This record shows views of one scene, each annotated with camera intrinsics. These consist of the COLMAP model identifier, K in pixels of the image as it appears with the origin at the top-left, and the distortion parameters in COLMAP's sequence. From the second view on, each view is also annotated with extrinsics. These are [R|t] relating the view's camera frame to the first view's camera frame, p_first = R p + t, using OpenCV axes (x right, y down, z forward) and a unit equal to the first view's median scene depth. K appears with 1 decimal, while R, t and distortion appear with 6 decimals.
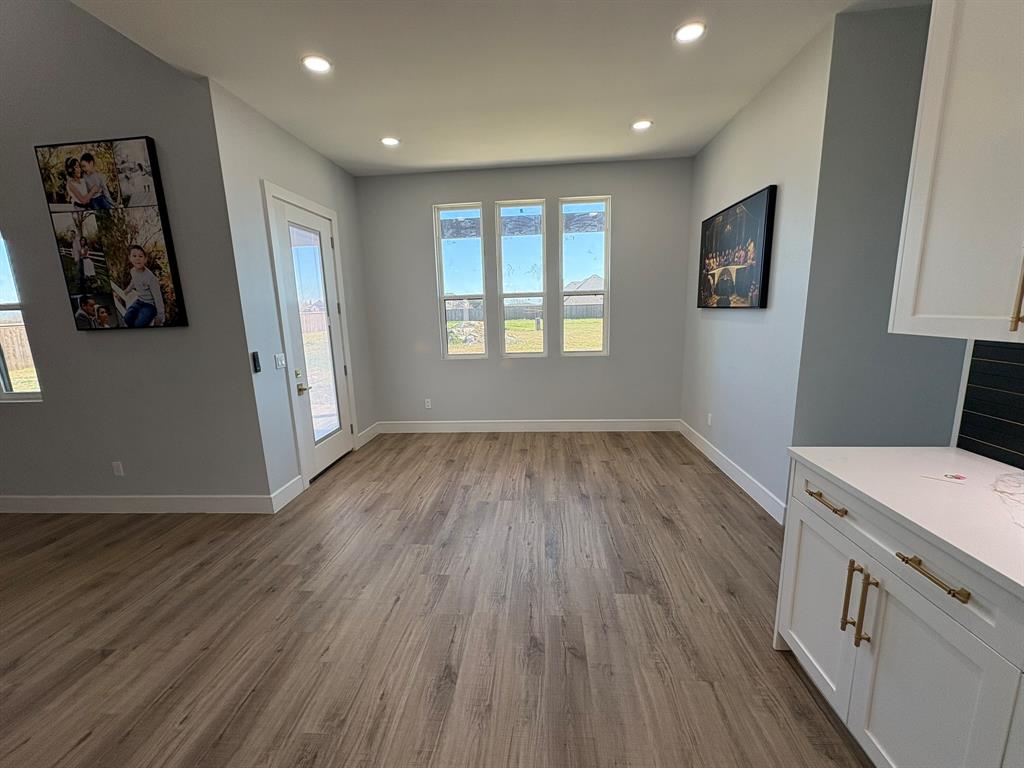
lens RADIAL K [[408.2, 0, 507.8], [0, 408.2, 382.6], [0, 0, 1]] dist [-0.001438, 0.000545]
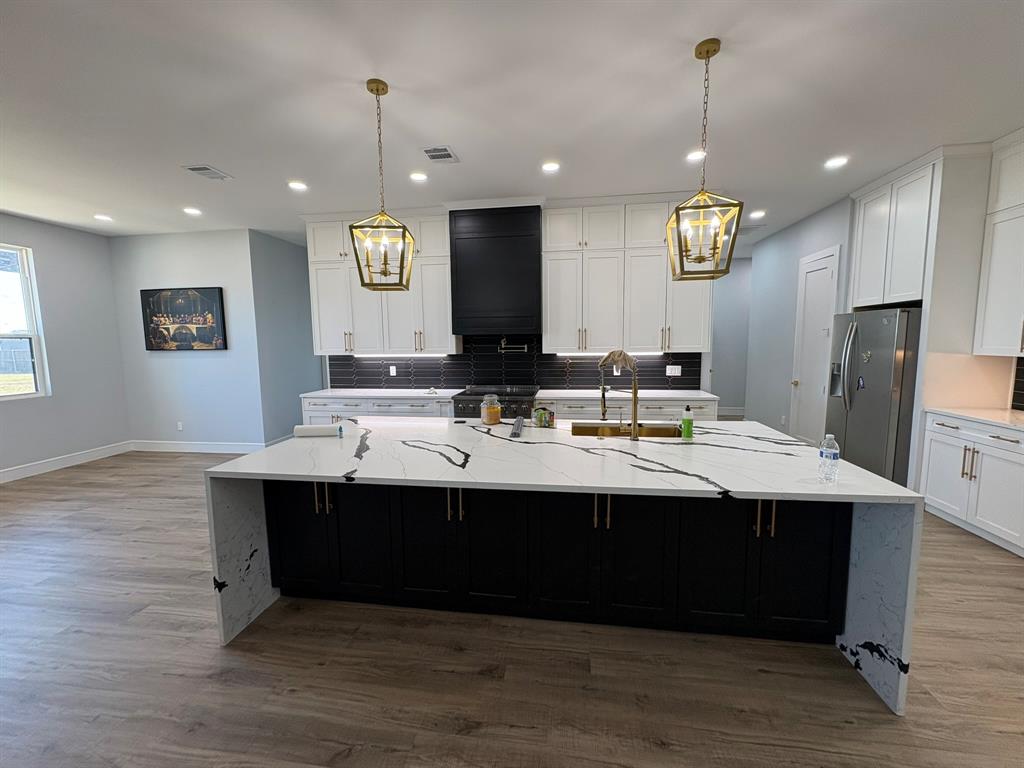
lens RADIAL K [[408.2, 0, 511.9], [0, 408.2, 383.5], [0, 0, 1]] dist [-0.001438, 0.000545]
pose [[0.059579, -0.074563, 0.995435, -1.008693], [0.192183, 0.979408, 0.061859, 0.091779], [-0.979549, 0.187620, 0.072682, -0.338654]]
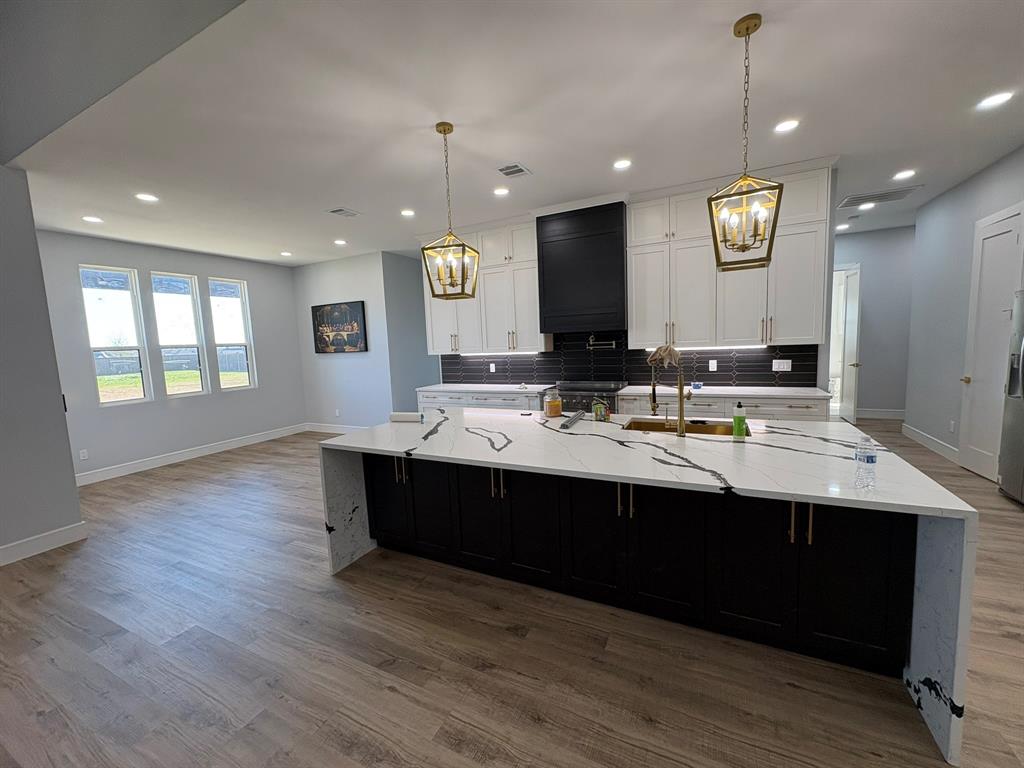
lens RADIAL K [[408.2, 0, 511.4], [0, 408.2, 383.6], [0, 0, 1]] dist [-0.001438, 0.000545]
pose [[0.369238, -0.081718, 0.925735, -1.046500], [0.199323, 0.979909, 0.006998, 0.122014], [-0.907708, 0.181937, 0.378108, -0.495884]]
